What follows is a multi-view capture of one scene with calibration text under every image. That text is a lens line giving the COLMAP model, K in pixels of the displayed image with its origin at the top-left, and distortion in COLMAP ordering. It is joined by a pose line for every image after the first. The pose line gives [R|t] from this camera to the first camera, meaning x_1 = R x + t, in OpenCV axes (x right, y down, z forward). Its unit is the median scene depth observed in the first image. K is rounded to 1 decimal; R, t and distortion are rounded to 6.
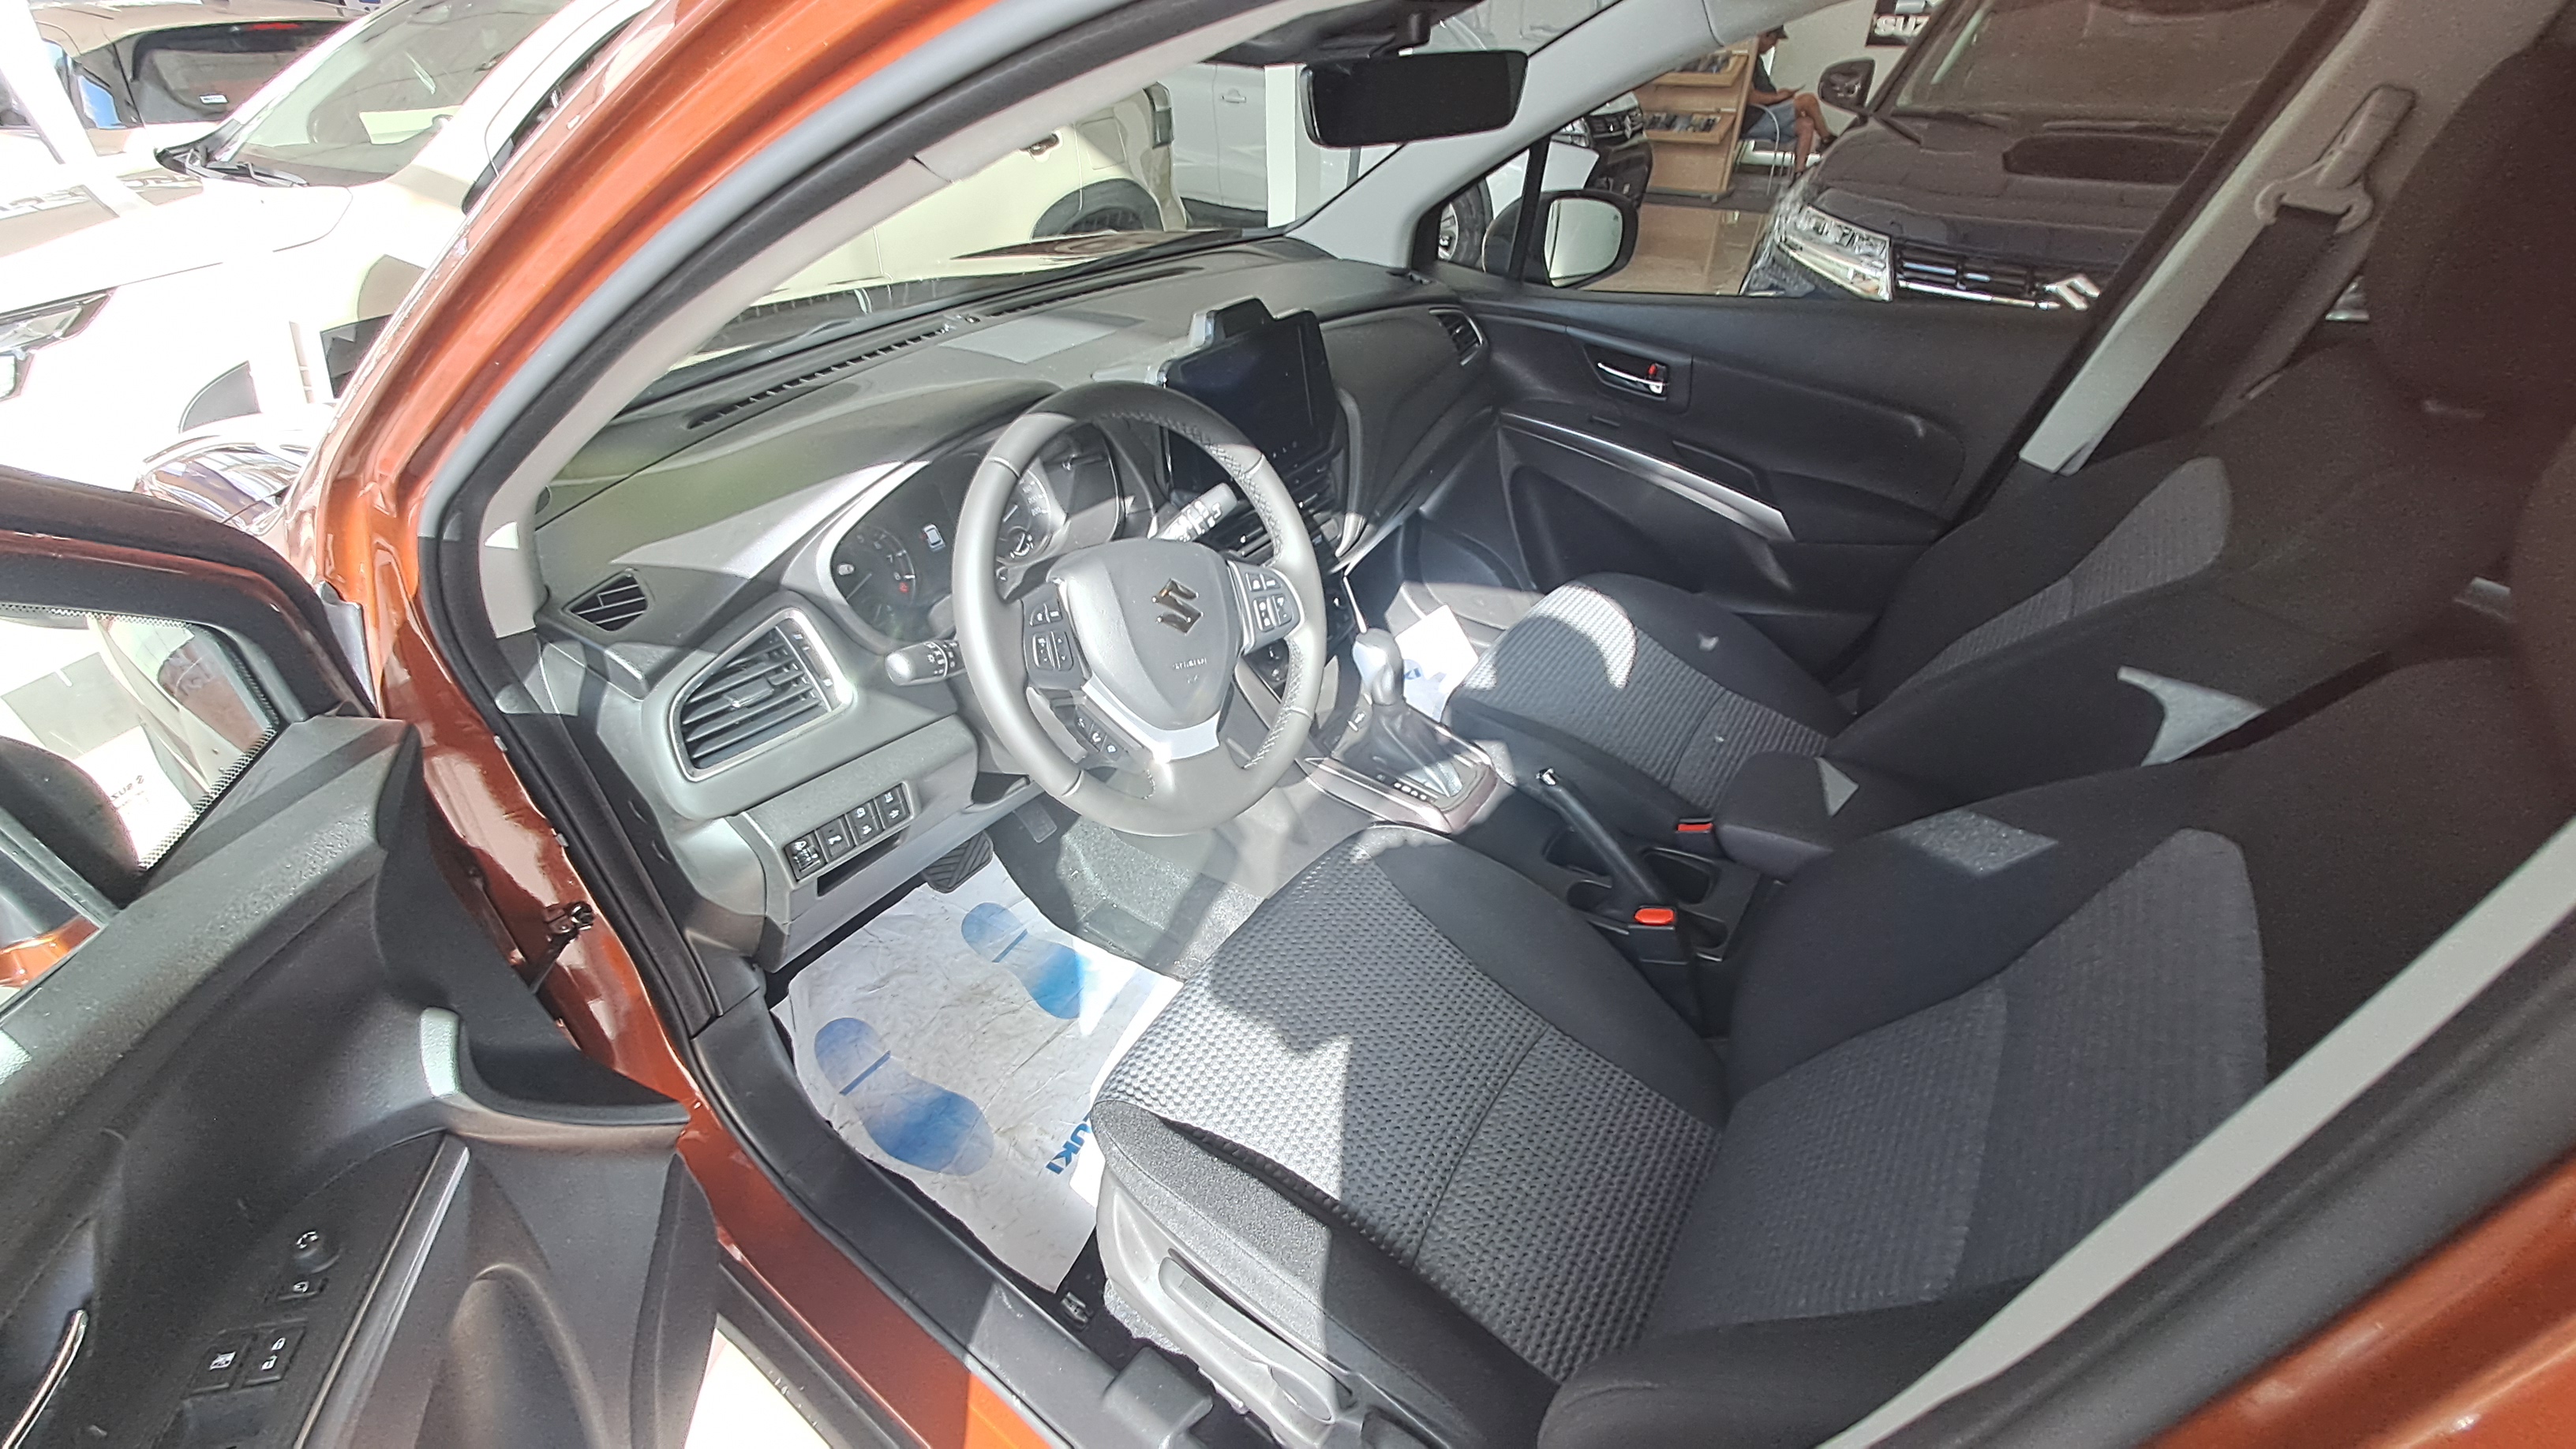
lens RADIAL K [[1018.0, 0, 1288.0], [0, 1018.0, 724.5], [0, 0, 1]] dist [-0.000371, -0.000151]
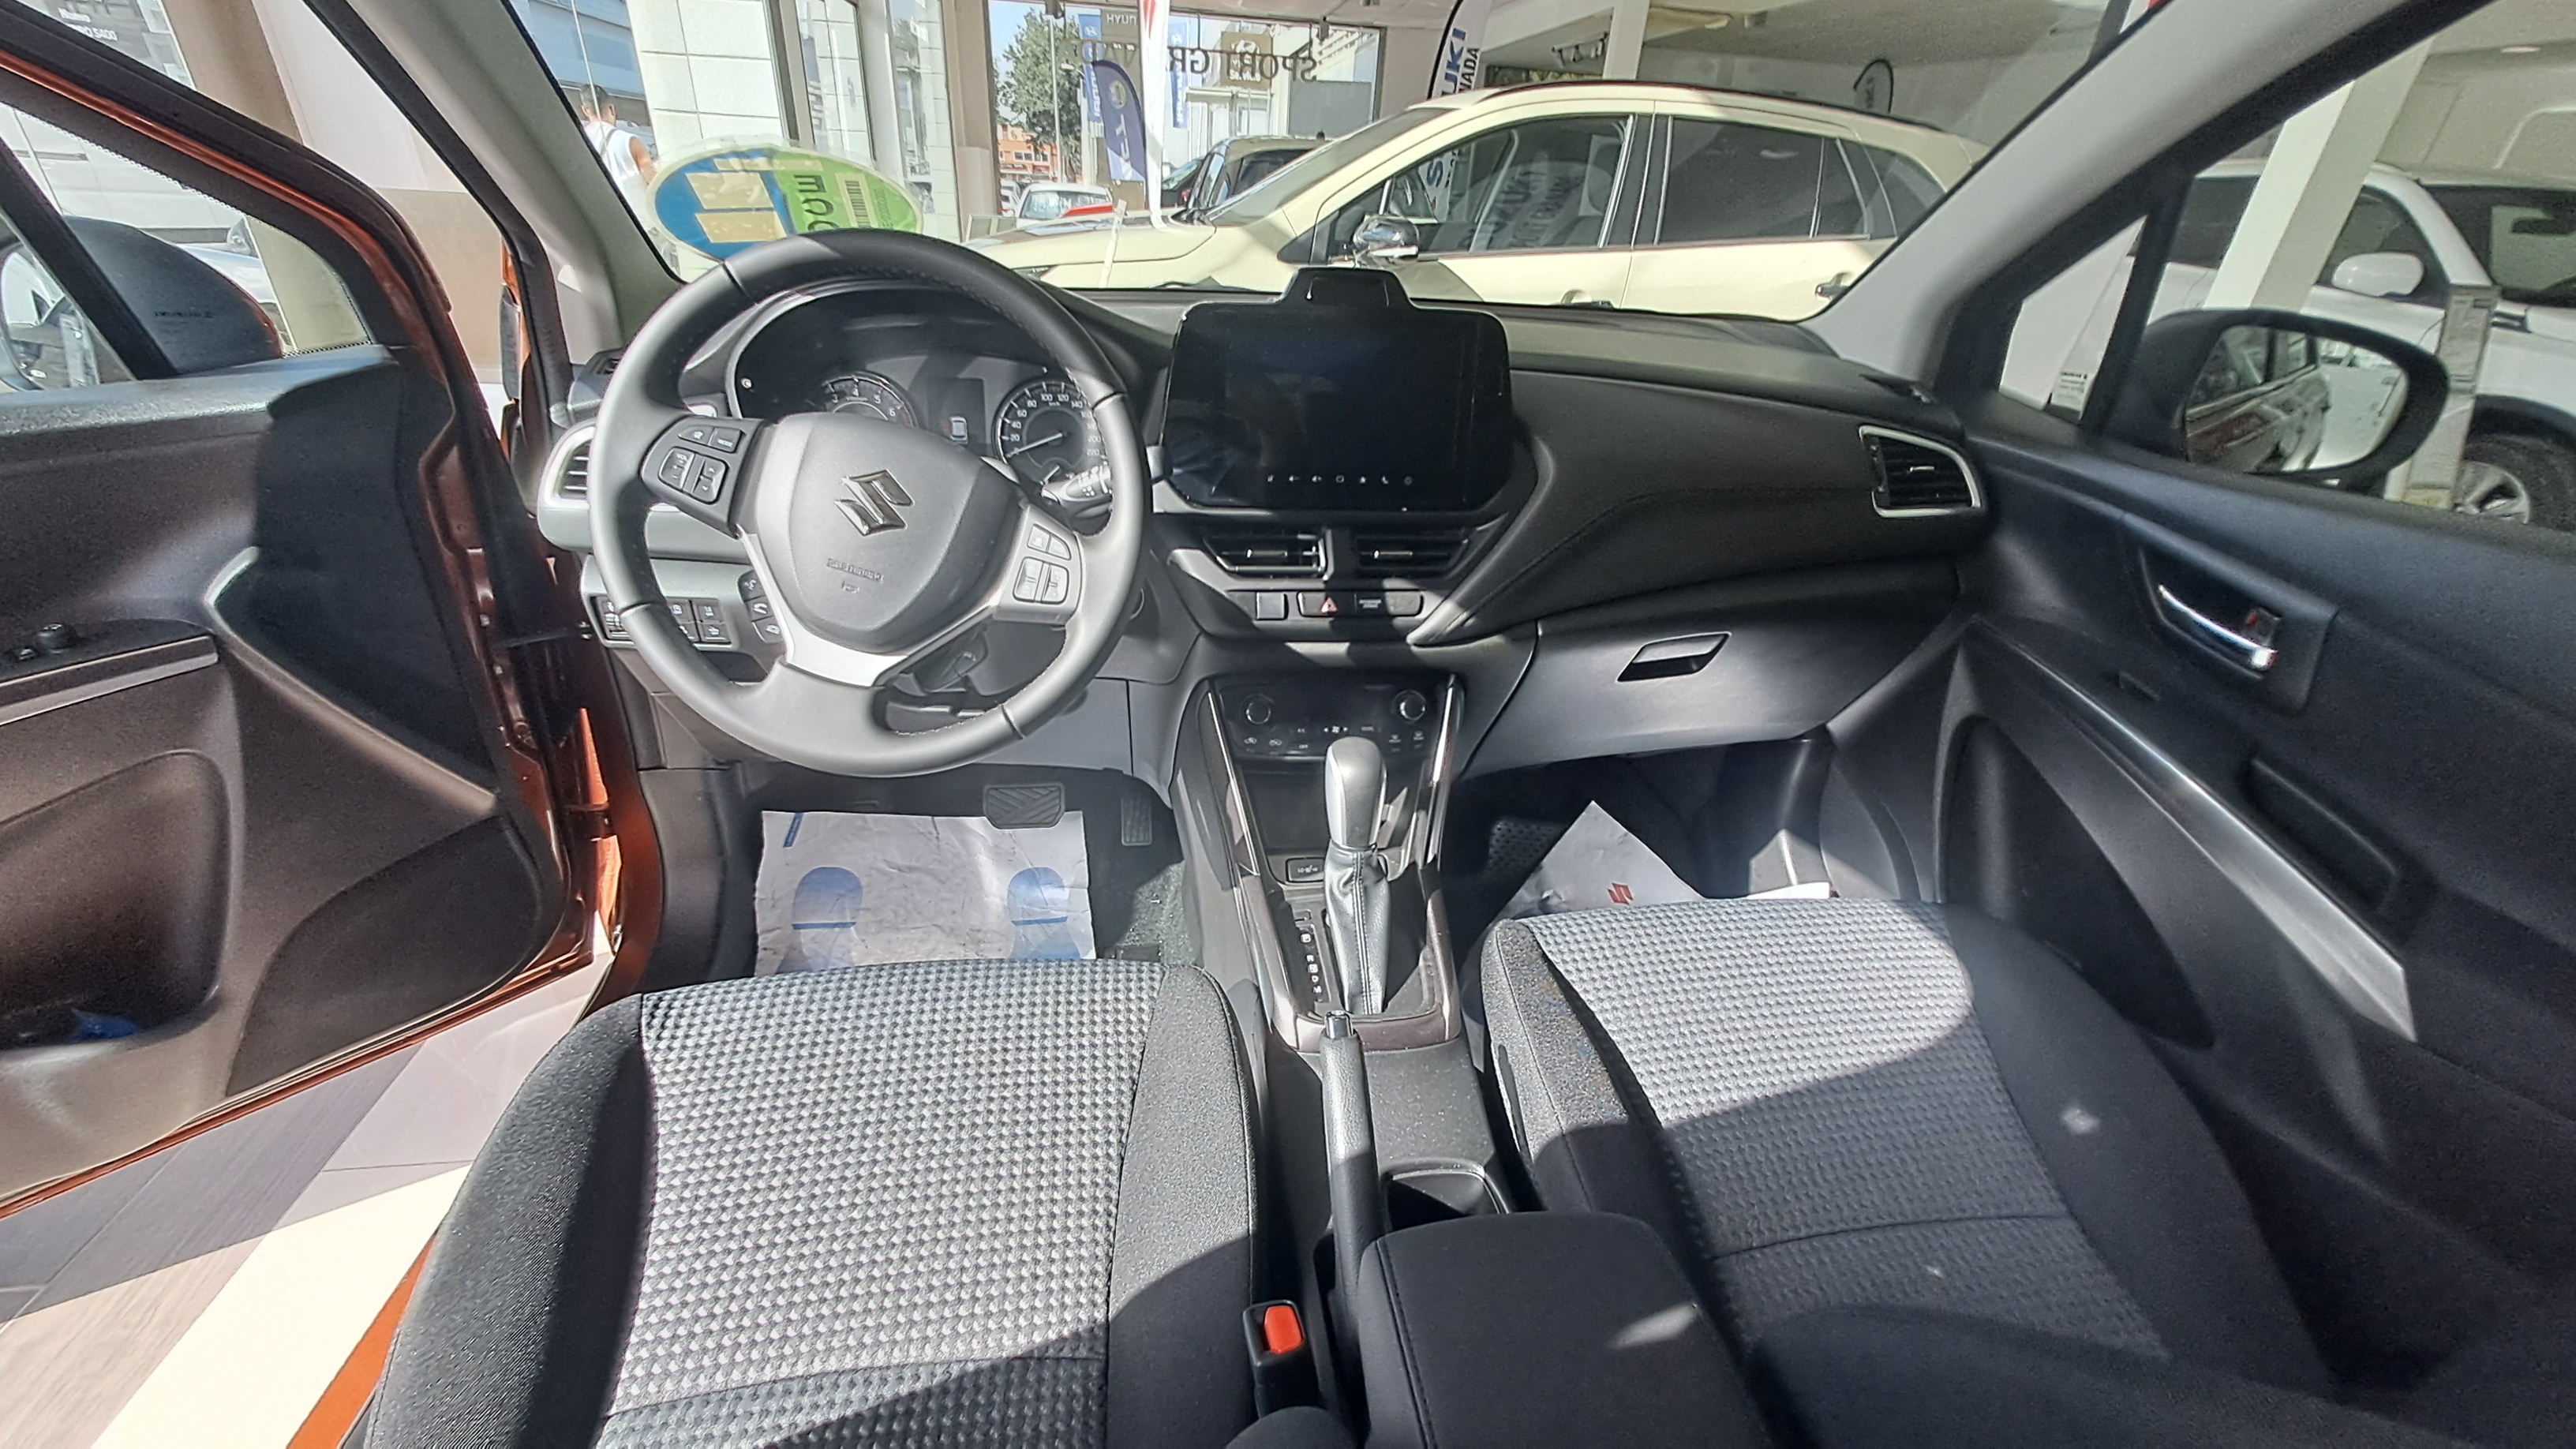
lens RADIAL K [[1023.1, 0, 1288.0], [0, 1023.1, 724.5], [0, 0, 1]] dist [-0.001511, -0.000797]
pose [[0.675295, 0.387976, -0.627257, 0.680805], [-0.478668, 0.877566, 0.027473, -0.137052], [0.561118, 0.281696, 0.778328, 0.589796]]
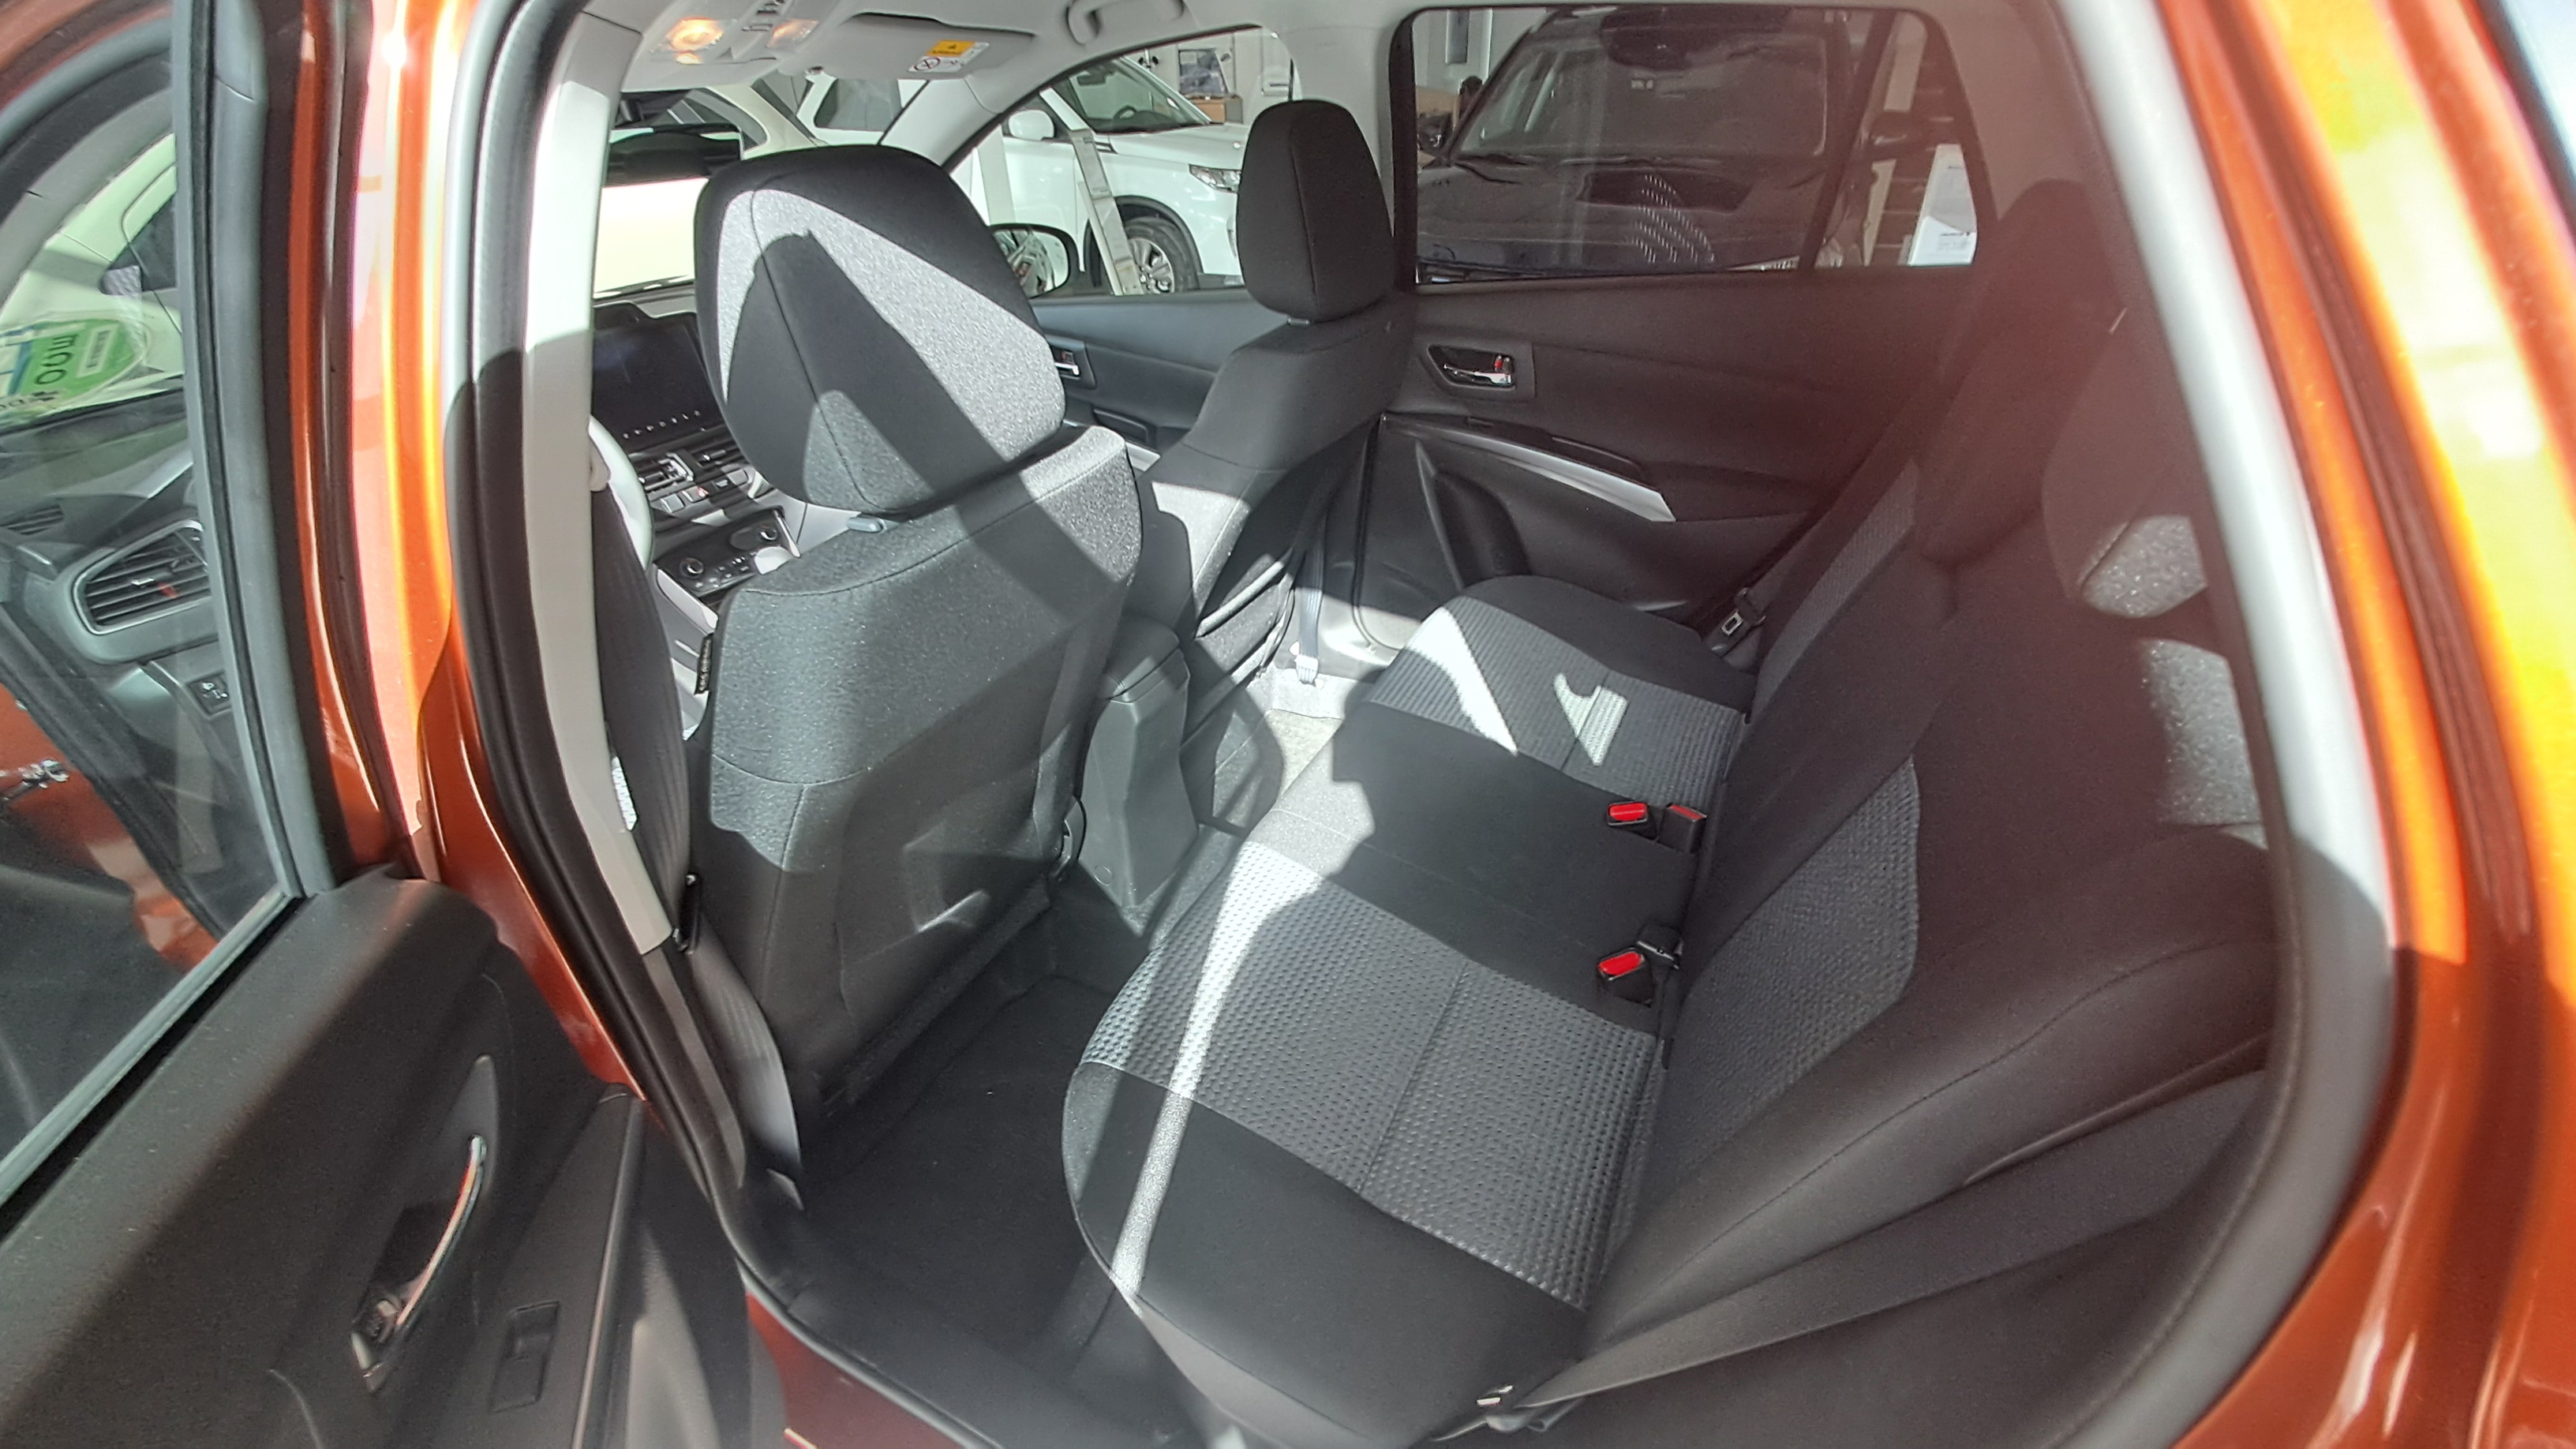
lens RADIAL K [[1036.0, 0, 1288.0], [0, 1036.0, 724.5], [0, 0, 1]] dist [0.015954, -0.000207]
pose [[0.987608, -0.098340, 0.122307, 0.780648], [0.104888, 0.993311, -0.048284, 0.388337], [-0.116740, 0.060514, 0.991317, -0.581115]]
